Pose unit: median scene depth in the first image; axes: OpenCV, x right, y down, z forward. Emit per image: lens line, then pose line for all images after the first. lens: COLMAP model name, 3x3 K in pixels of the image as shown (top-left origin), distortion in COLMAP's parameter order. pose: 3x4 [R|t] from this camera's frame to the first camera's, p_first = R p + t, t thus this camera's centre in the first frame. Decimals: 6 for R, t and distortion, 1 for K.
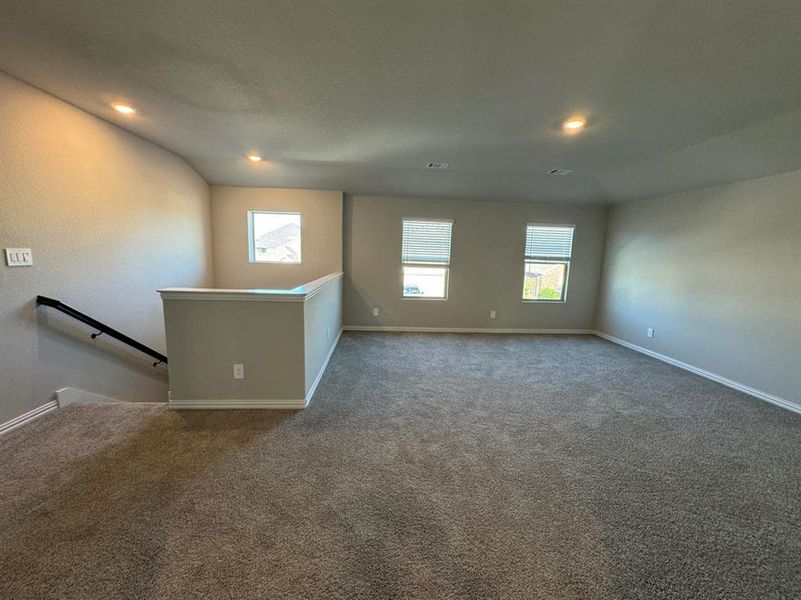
lens RADIAL K [[320.1, 0, 400.8], [0, 320.1, 298.4], [0, 0, 1]] dist [-0.003075, -0.000035]
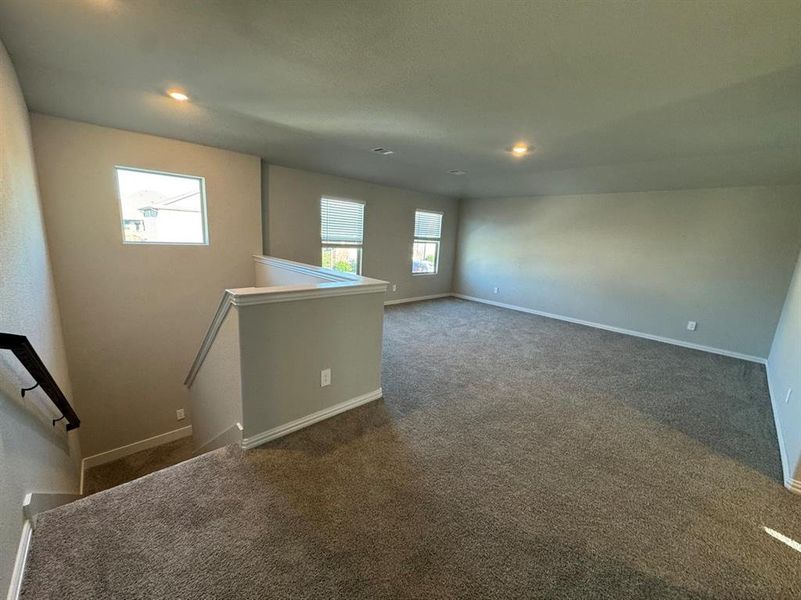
lens RADIAL K [[320.1, 0, 400.8], [0, 320.1, 298.4], [0, 0, 1]] dist [-0.003075, -0.000035]
pose [[0.772612, -0.111878, 0.624943, -0.461196], [0.059366, 0.992769, 0.104333, -0.034728], [-0.632097, -0.043509, 0.773667, 0.108036]]
